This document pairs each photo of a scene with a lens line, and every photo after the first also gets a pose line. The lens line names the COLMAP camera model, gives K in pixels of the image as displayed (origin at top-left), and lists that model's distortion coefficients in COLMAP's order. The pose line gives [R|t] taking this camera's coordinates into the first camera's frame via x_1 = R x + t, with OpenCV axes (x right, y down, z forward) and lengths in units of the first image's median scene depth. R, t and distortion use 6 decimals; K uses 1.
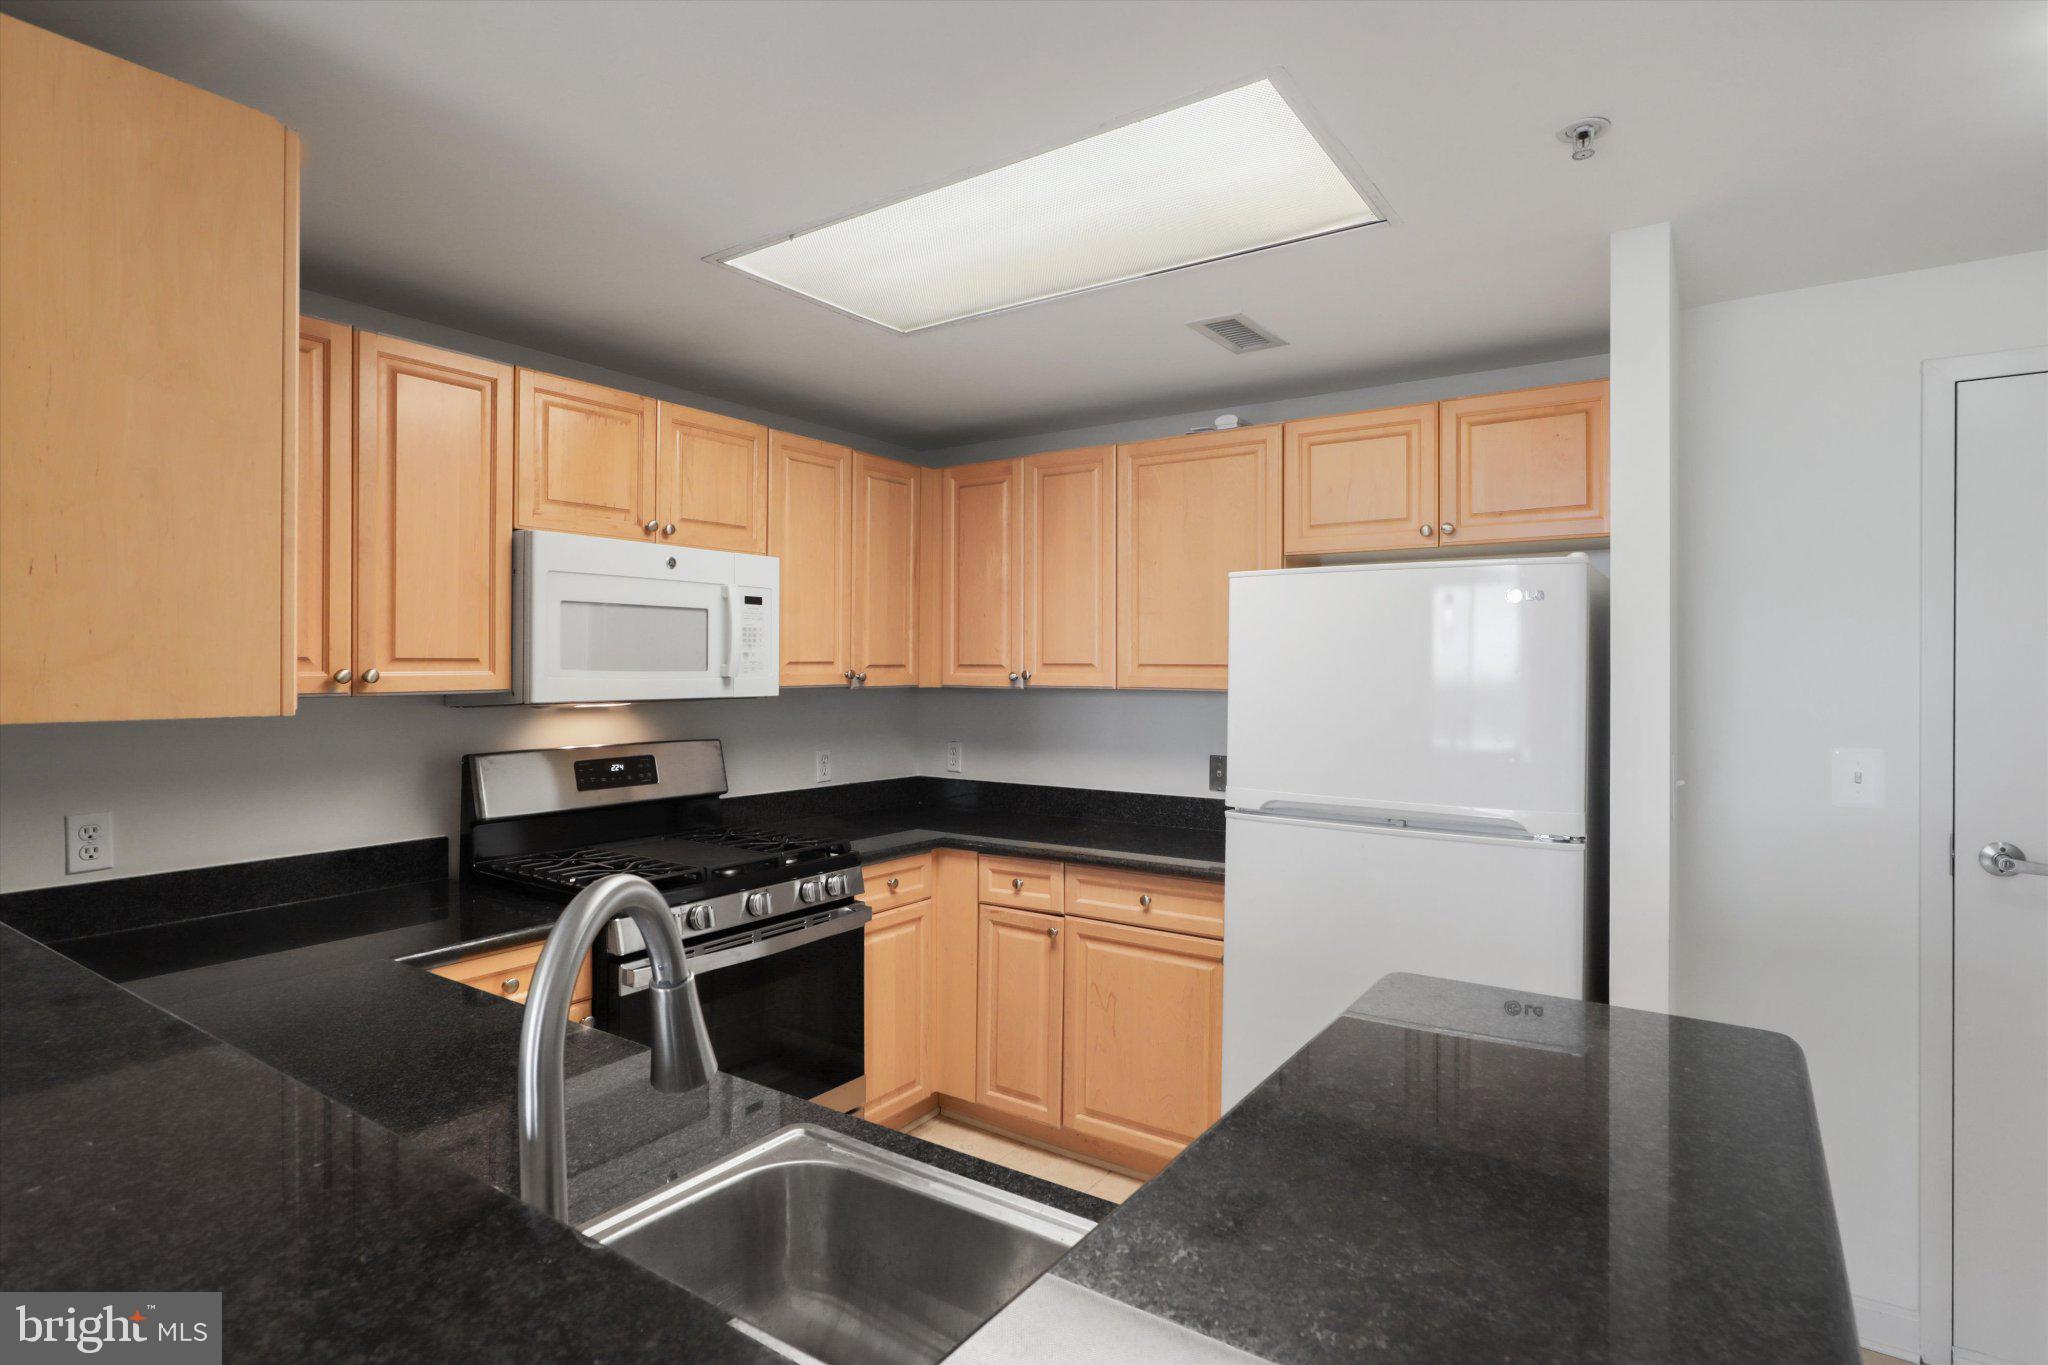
lens RADIAL K [[1038.9, 0, 1037.5], [0, 1038.9, 673.3], [0, 0, 1]] dist [-0.001488, 0.002208]
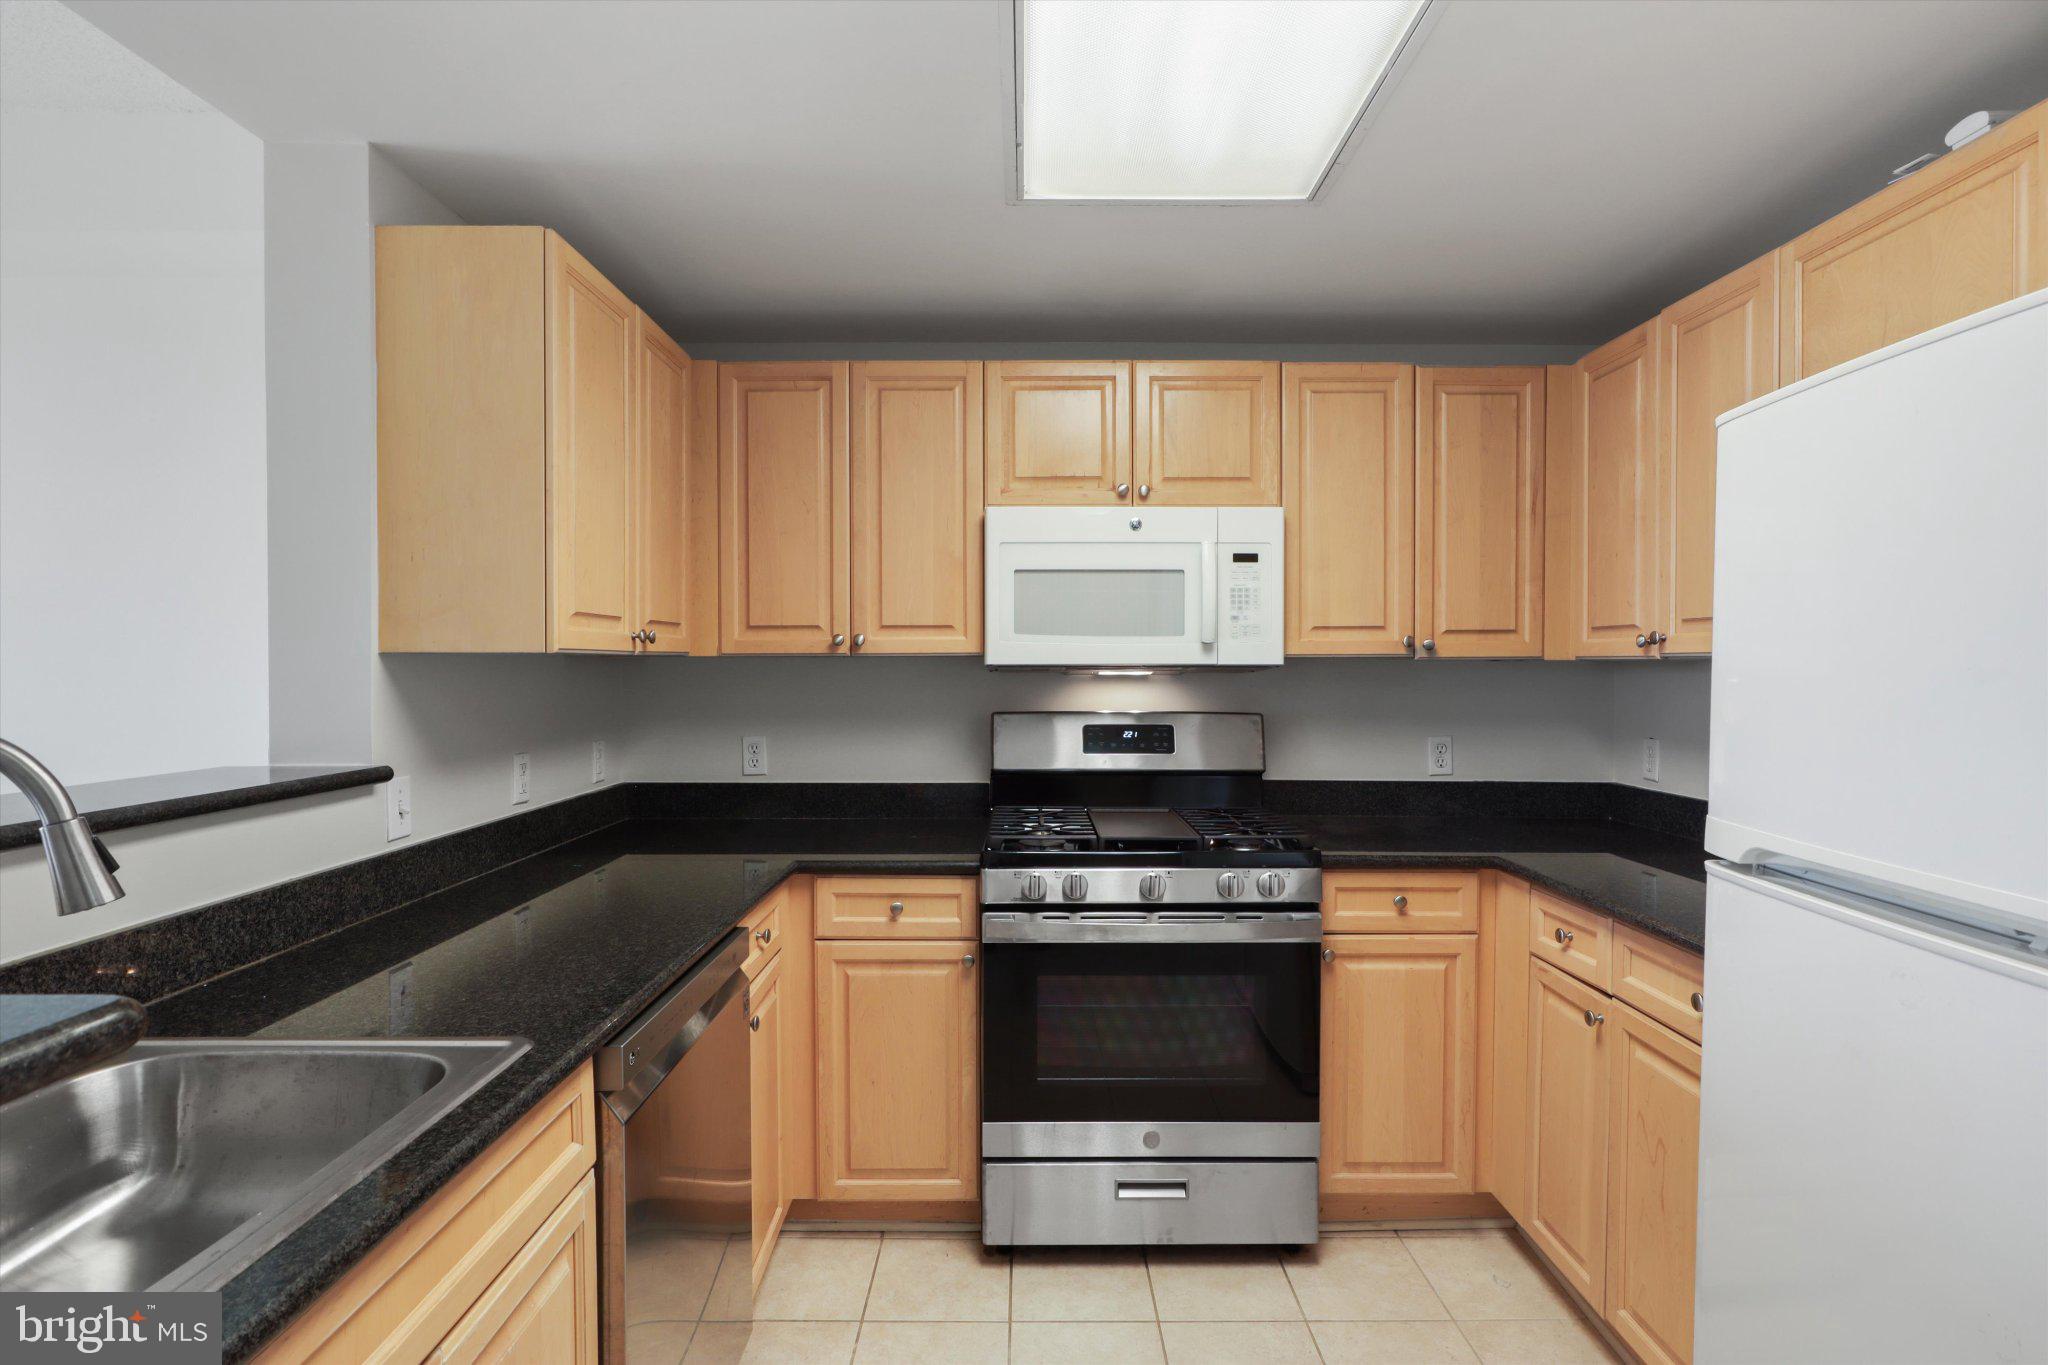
lens RADIAL K [[1038.9, 0, 1033.2], [0, 1038.9, 681.1], [0, 0, 1]] dist [-0.001488, 0.002208]
pose [[0.575711, 0.010261, -0.817589, 0.355071], [-0.003406, 0.999943, 0.010151, 0.027770], [0.817646, -0.003059, 0.575713, 0.325981]]
